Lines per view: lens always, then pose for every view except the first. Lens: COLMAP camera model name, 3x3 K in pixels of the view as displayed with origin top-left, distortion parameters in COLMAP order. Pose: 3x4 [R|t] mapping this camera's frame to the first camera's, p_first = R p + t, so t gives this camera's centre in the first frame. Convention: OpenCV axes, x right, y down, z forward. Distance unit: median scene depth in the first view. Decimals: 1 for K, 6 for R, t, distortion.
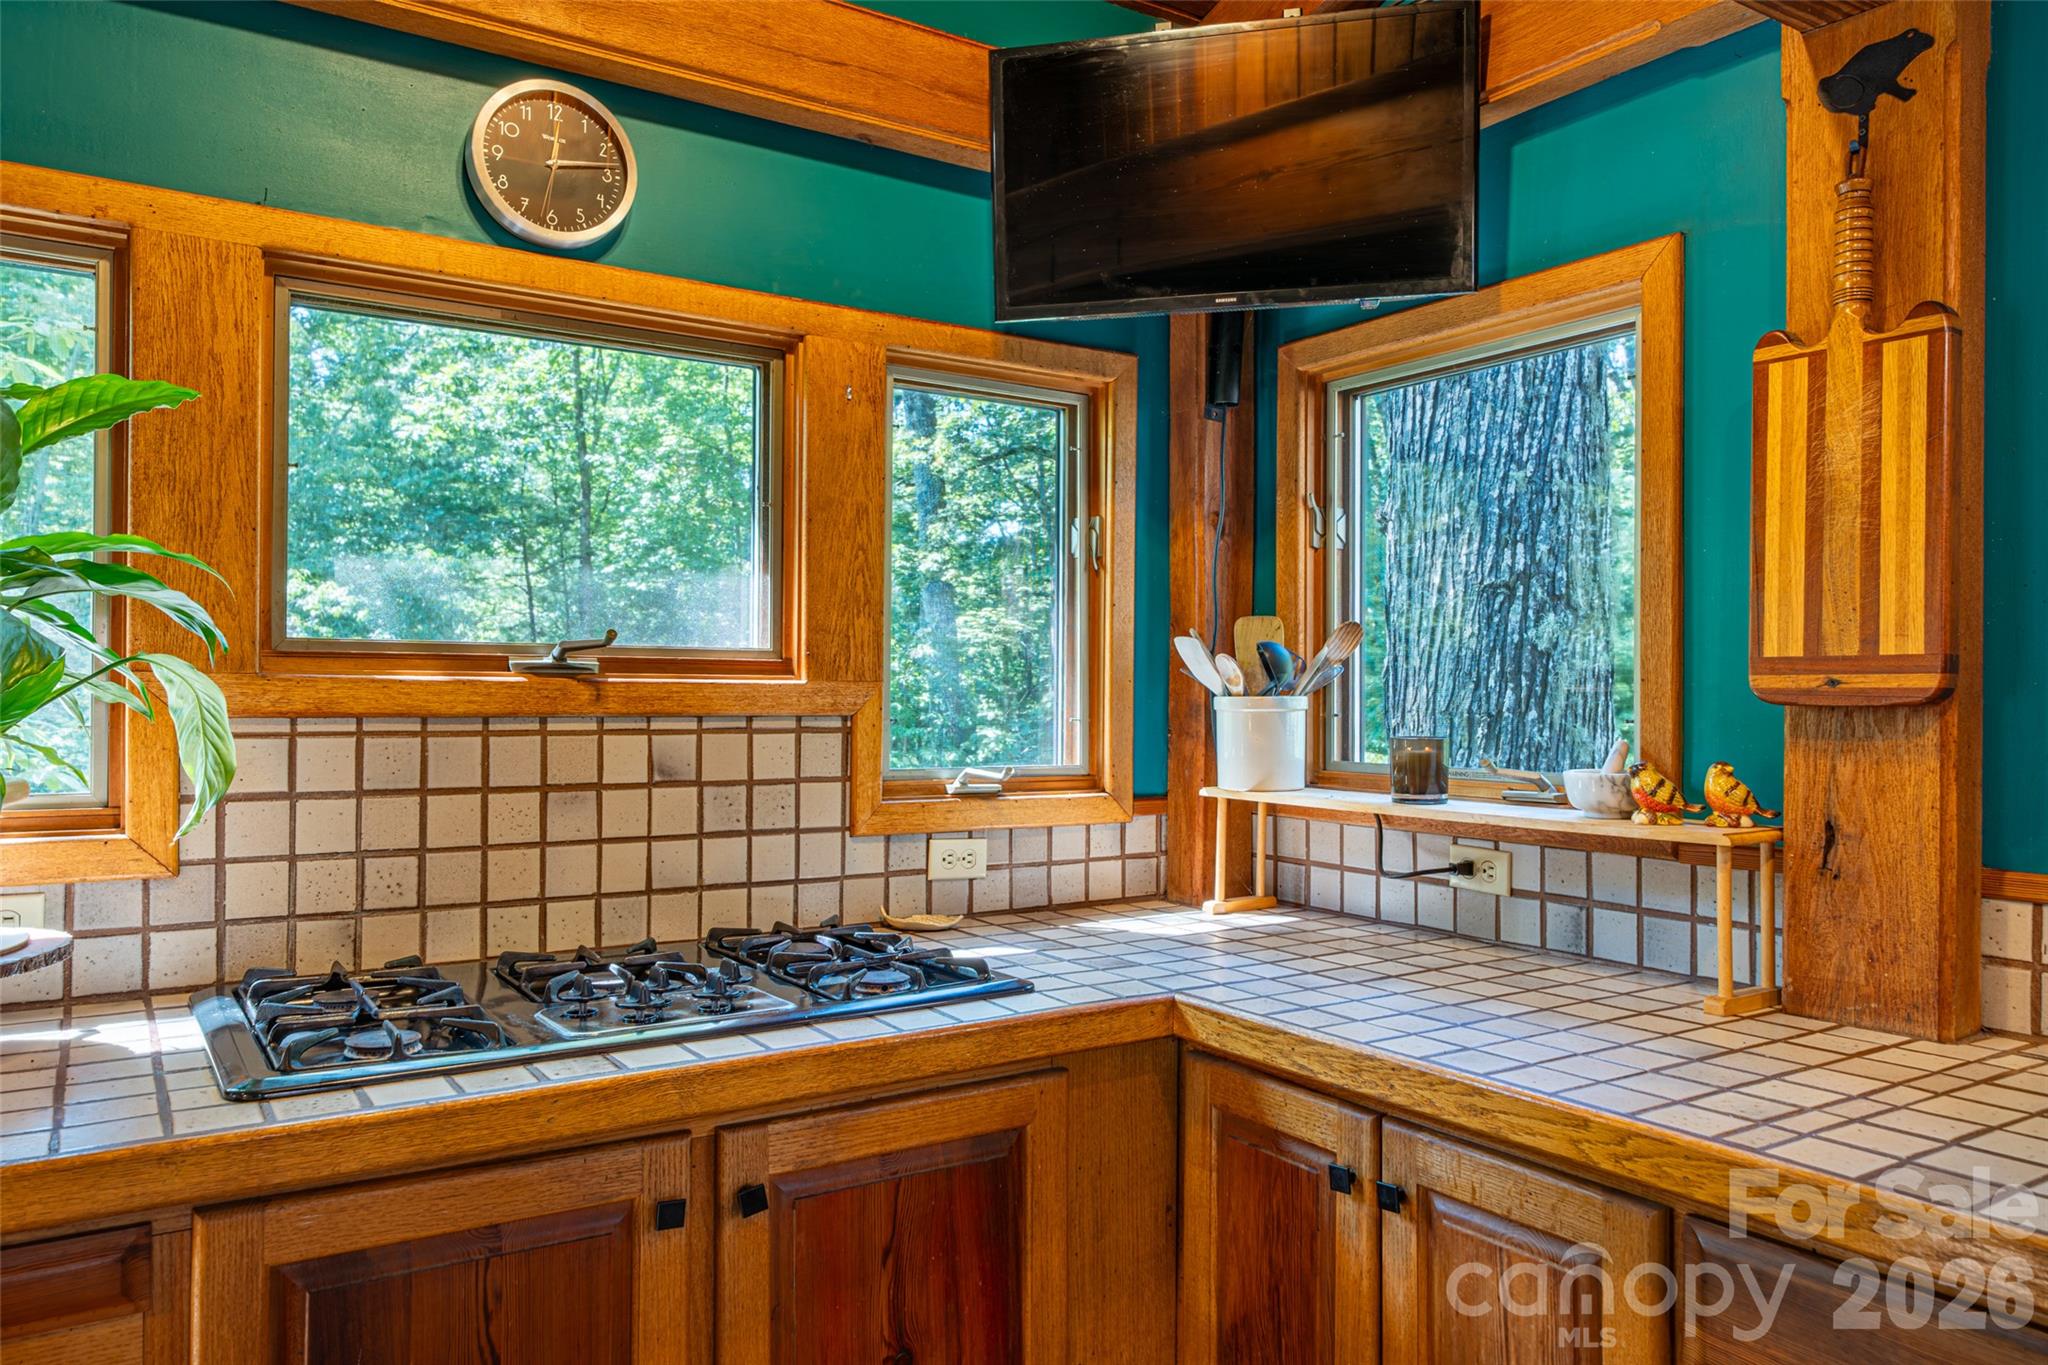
lens RADIAL K [[1371.6, 0, 1023.8], [0, 1371.6, 689.3], [0, 0, 1]] dist [0.000642, -0.001139]
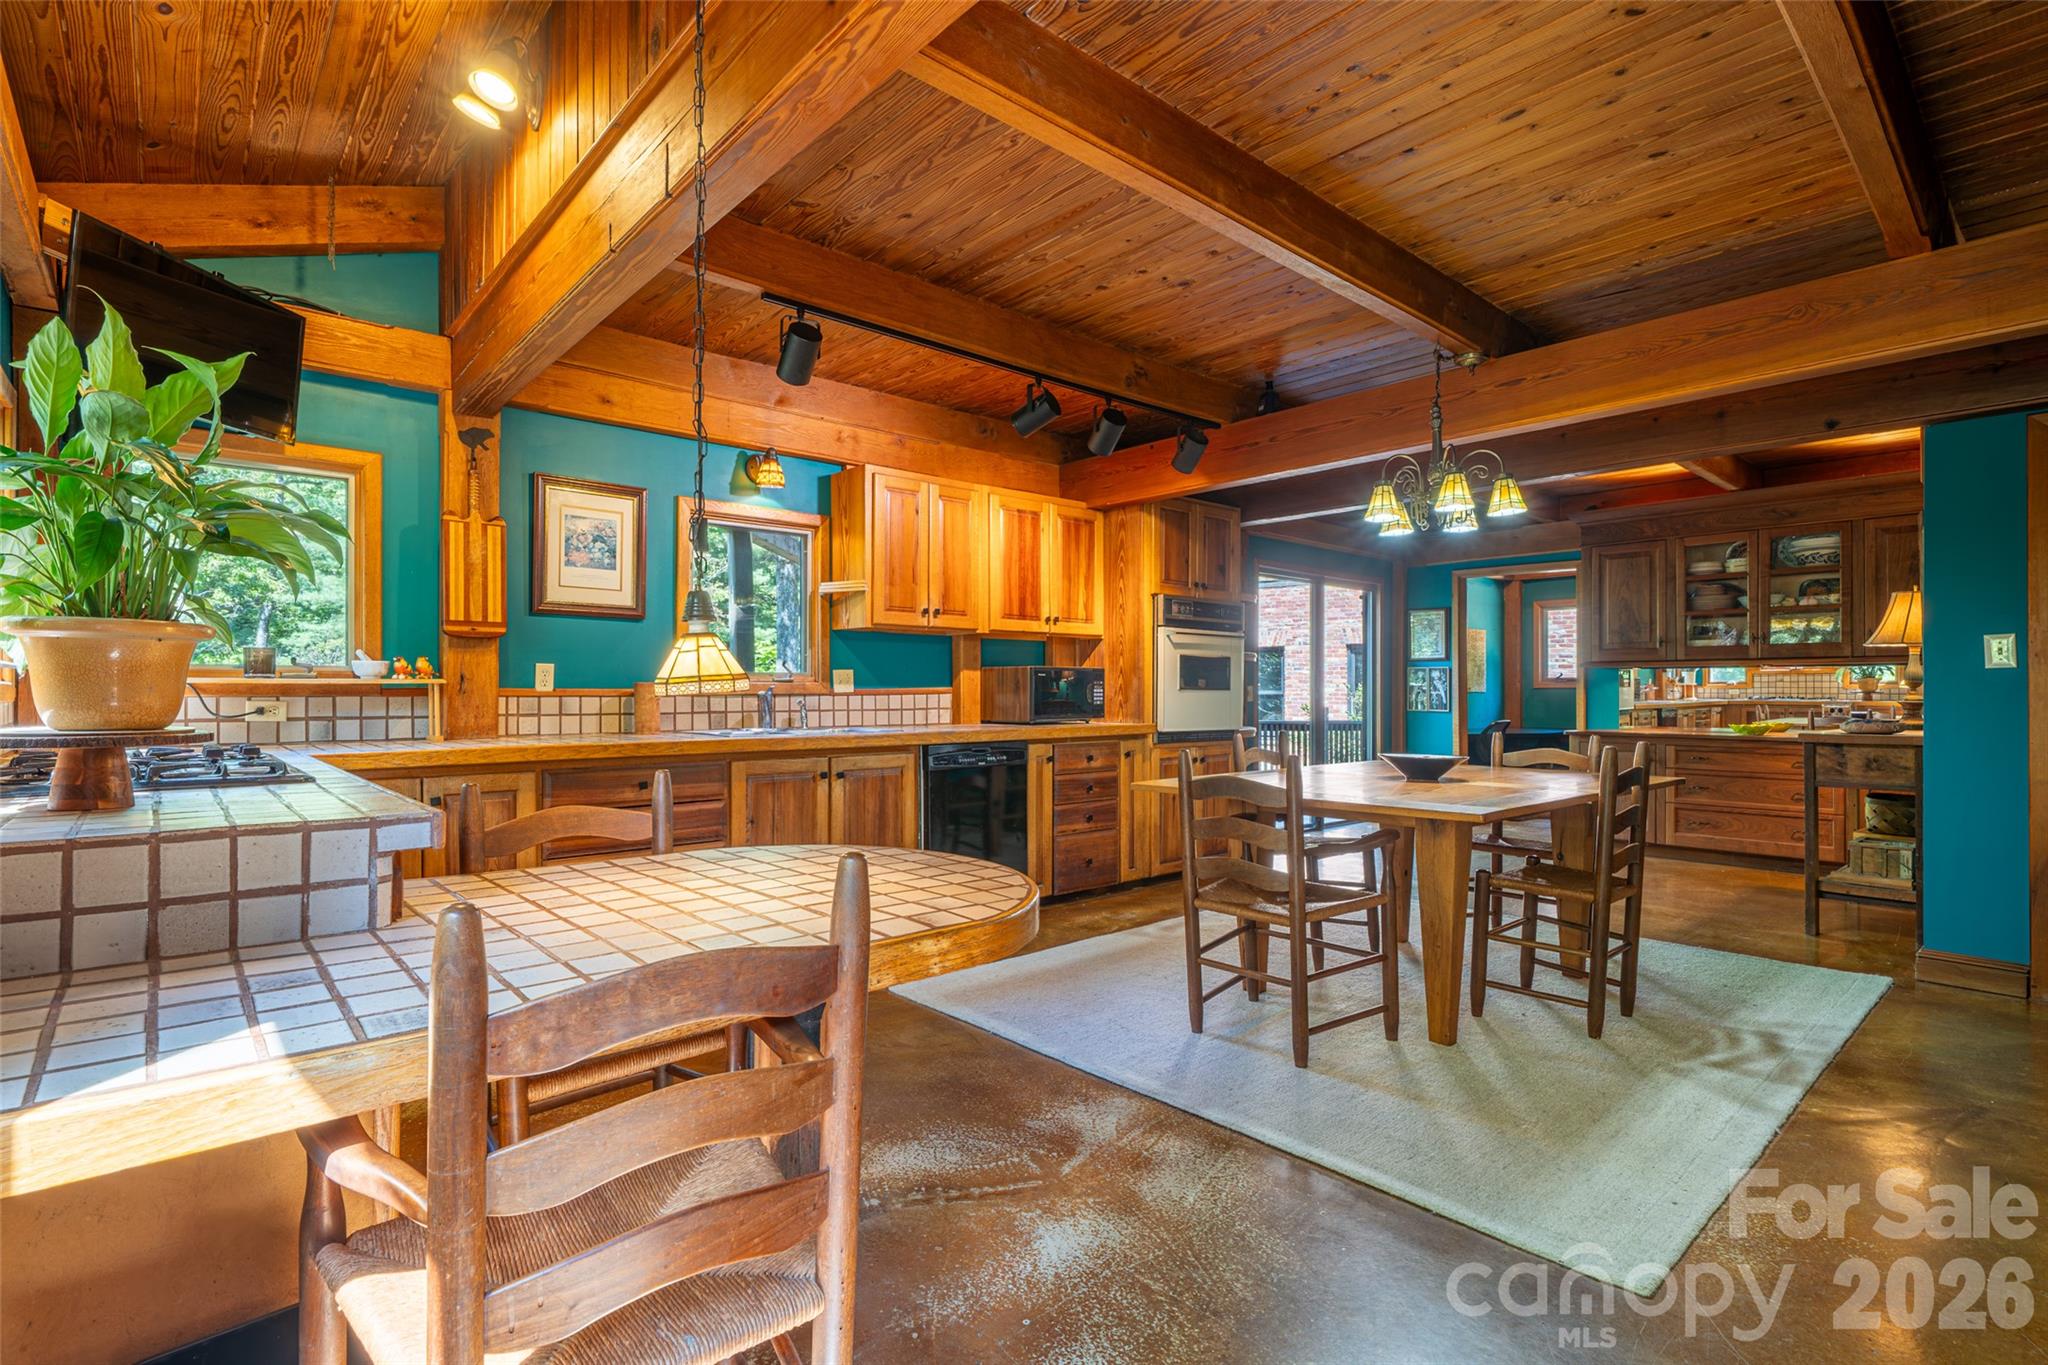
lens RADIAL K [[962.1, 0, 1031.4], [0, 962.1, 685.8], [0, 0, 1]] dist [0.000503, -0.000184]
pose [[-0.148842, 0.001224, 0.988860, -1.376155], [0.000357, 0.999999, -0.001184, 0.098931], [-0.988861, 0.000177, -0.148842, 0.052771]]
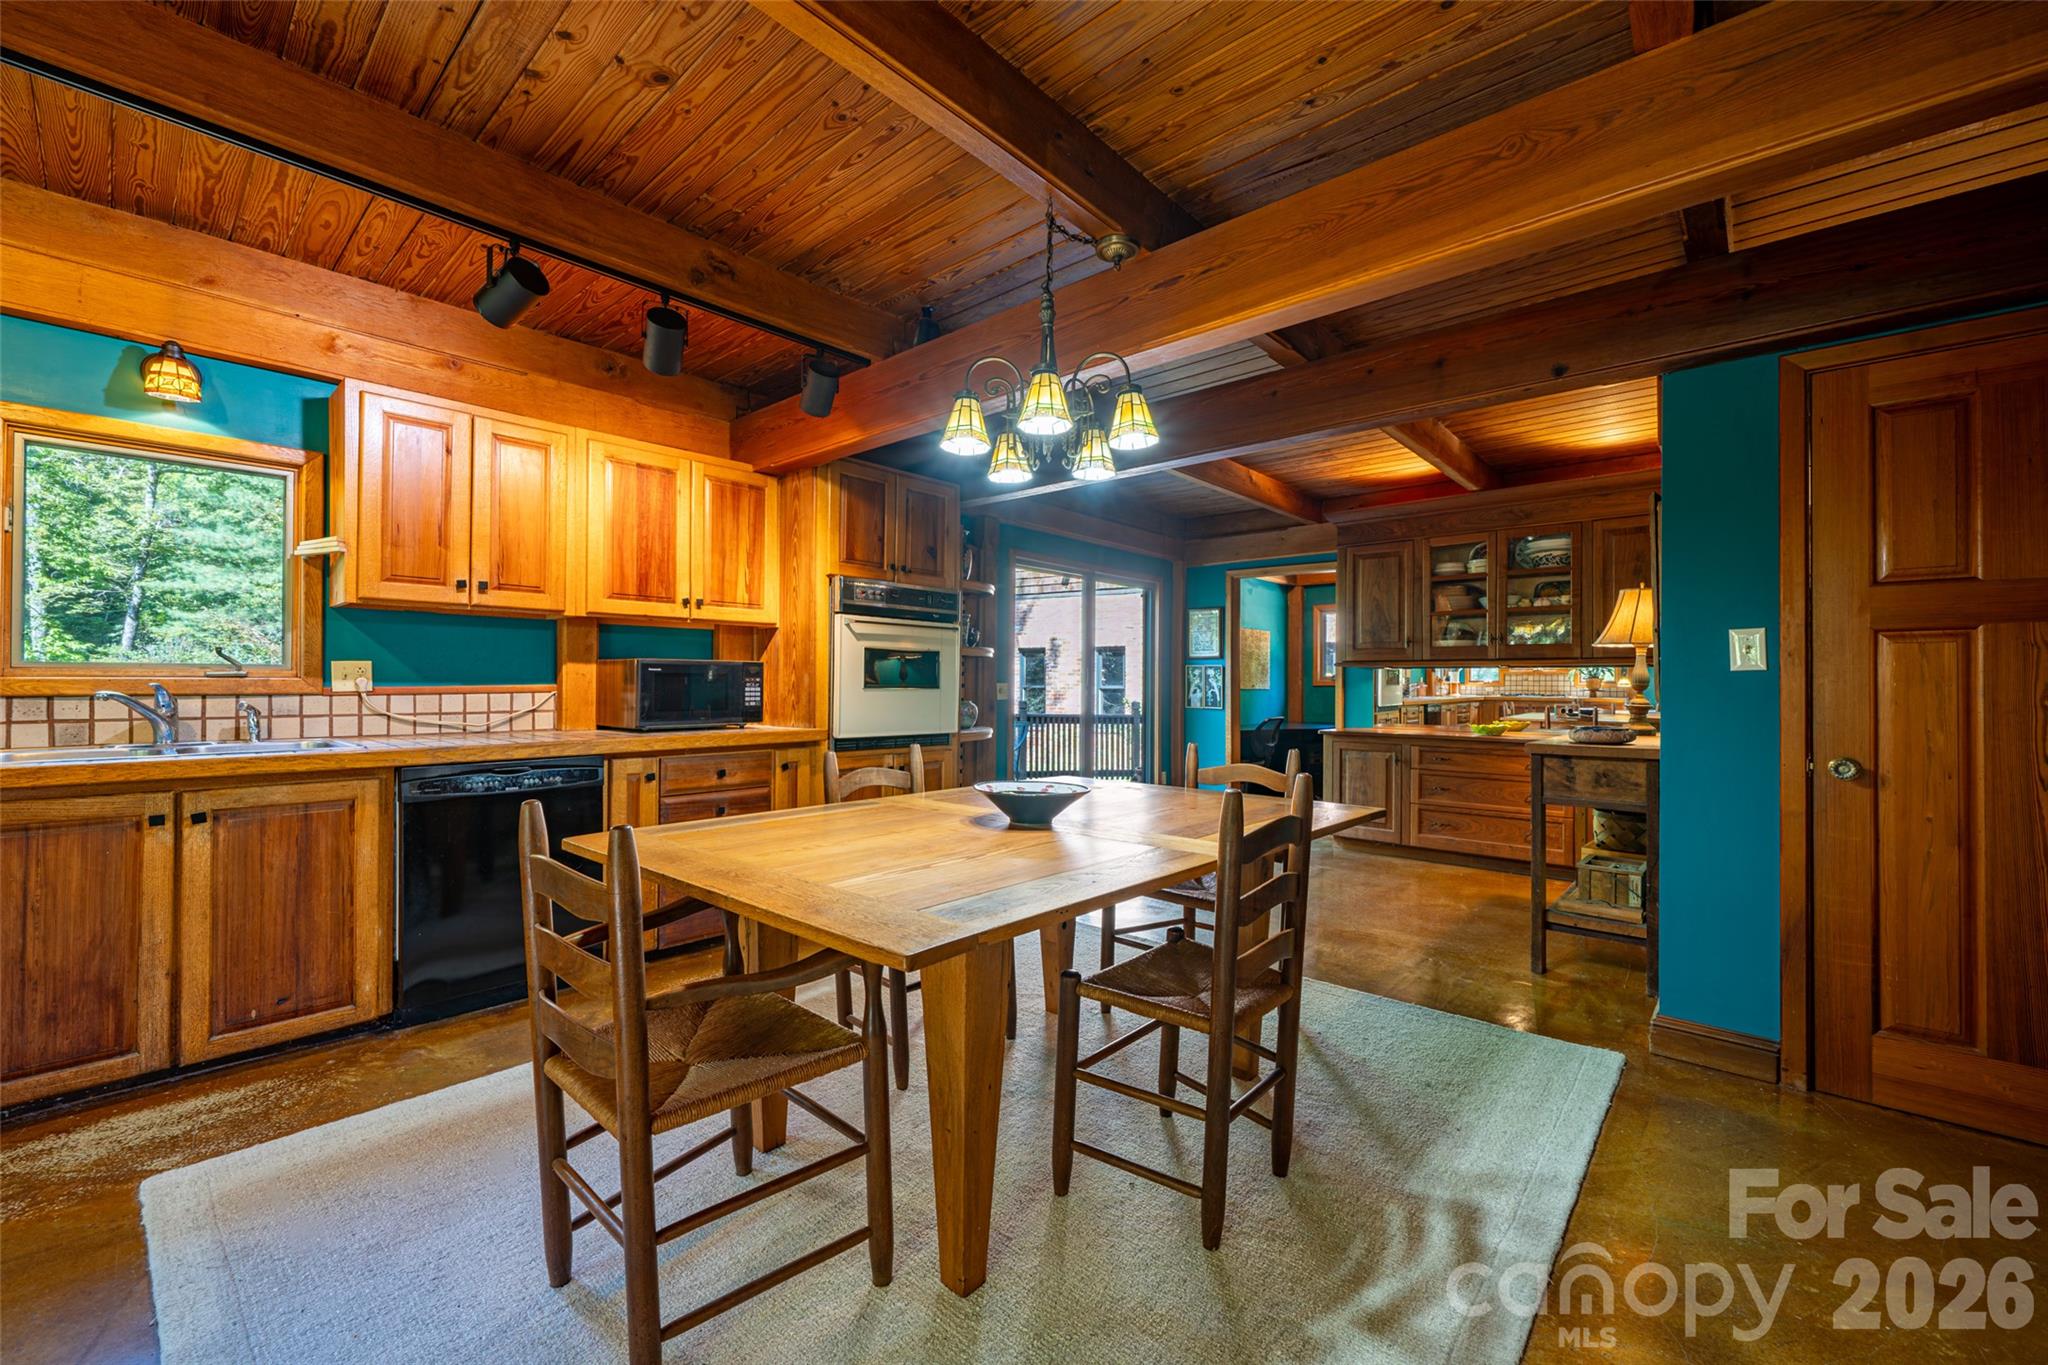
lens RADIAL K [[807.2, 0, 1053.2], [0, 807.2, 678.0], [0, 0, 1]] dist [-0.003024, 0.000008]
pose [[-0.272228, 0.001634, 0.962231, -0.749900], [-0.005932, 0.999977, -0.003377, 0.085694], [-0.962215, -0.006628, -0.272212, -0.668017]]
